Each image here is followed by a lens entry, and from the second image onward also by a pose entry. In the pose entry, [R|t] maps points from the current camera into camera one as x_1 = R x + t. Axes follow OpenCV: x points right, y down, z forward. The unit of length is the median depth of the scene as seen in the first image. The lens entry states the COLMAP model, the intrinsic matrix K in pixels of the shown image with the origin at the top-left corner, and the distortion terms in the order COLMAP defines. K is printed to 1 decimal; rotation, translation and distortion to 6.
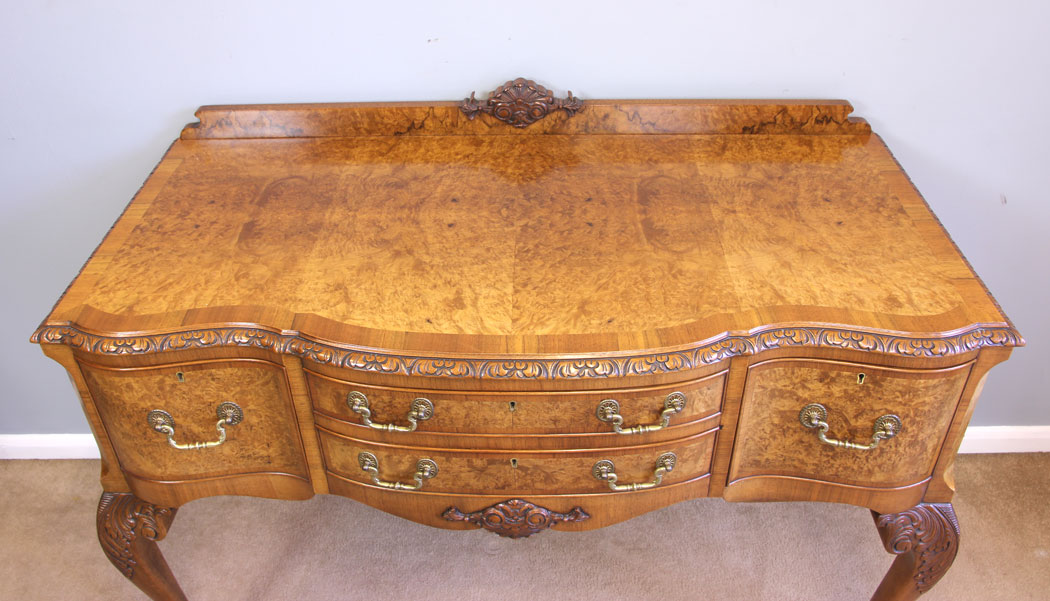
lens RADIAL K [[840.9, 0, 498.1], [0, 840.9, 236.5], [0, 0, 1]] dist [-0.111283, 0.070618]
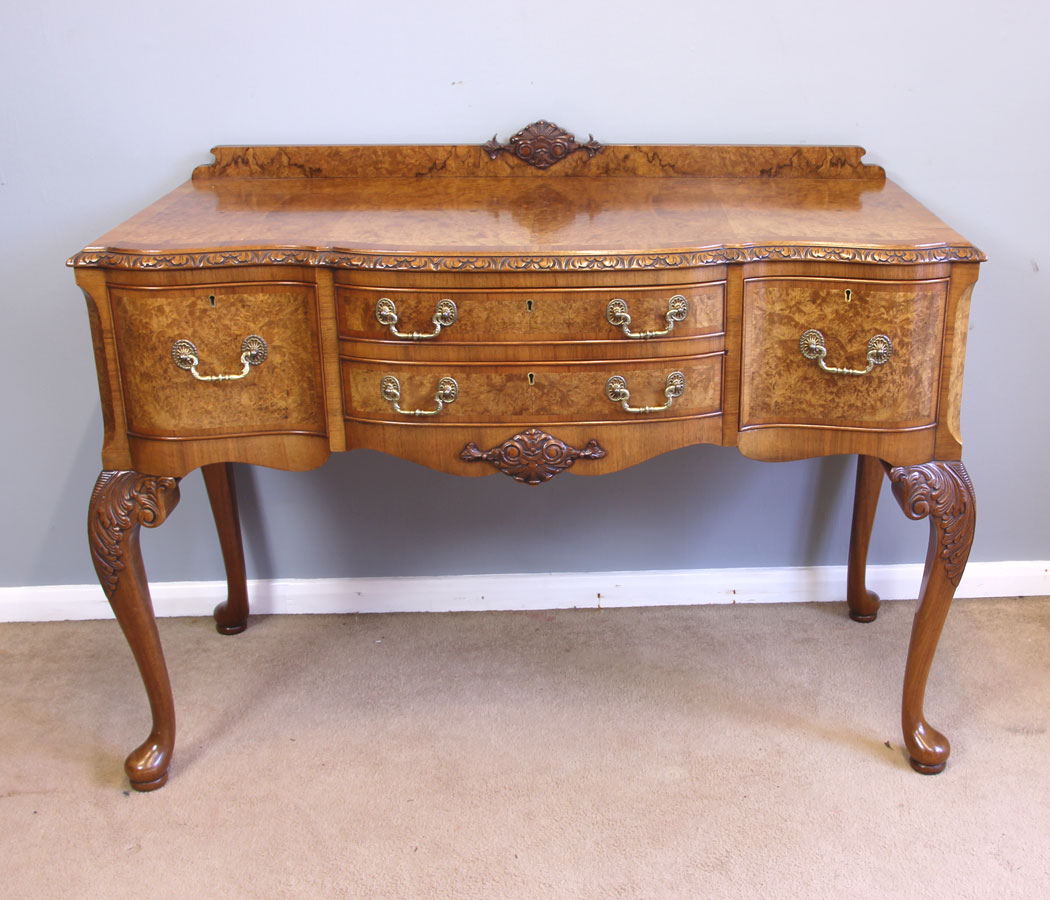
lens RADIAL K [[1249.6, 0, 648.3], [0, 1249.6, 431.8], [0, 0, 1]] dist [-0.088853, 0.000000]
pose [[0.995152, 0.005535, 0.098190, 0.011062], [0.016103, 0.975770, -0.218207, 0.655179], [-0.097019, 0.218731, 0.970950, -0.510893]]
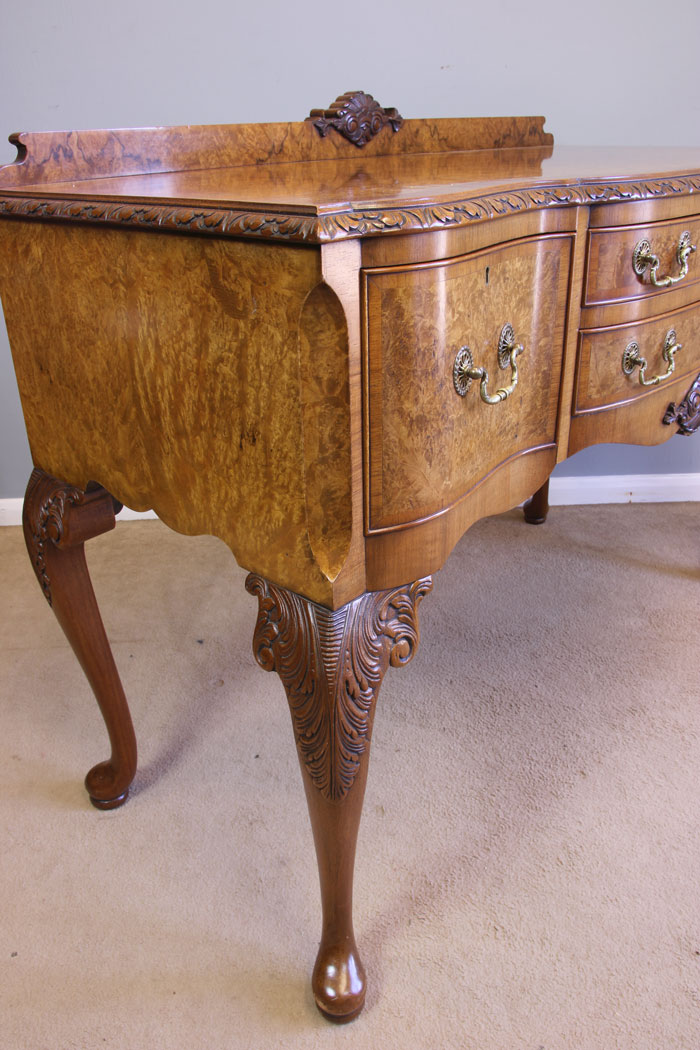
lens RADIAL K [[806.5, 0, 332.0], [0, 806.5, 531.9], [0, 0, 1]] dist [-0.118000, 0.085015]
pose [[0.658965, -0.336583, 0.672664, -0.925827], [0.429656, 0.902472, 0.030666, 0.272072], [-0.617382, 0.268806, 0.739312, 0.638103]]
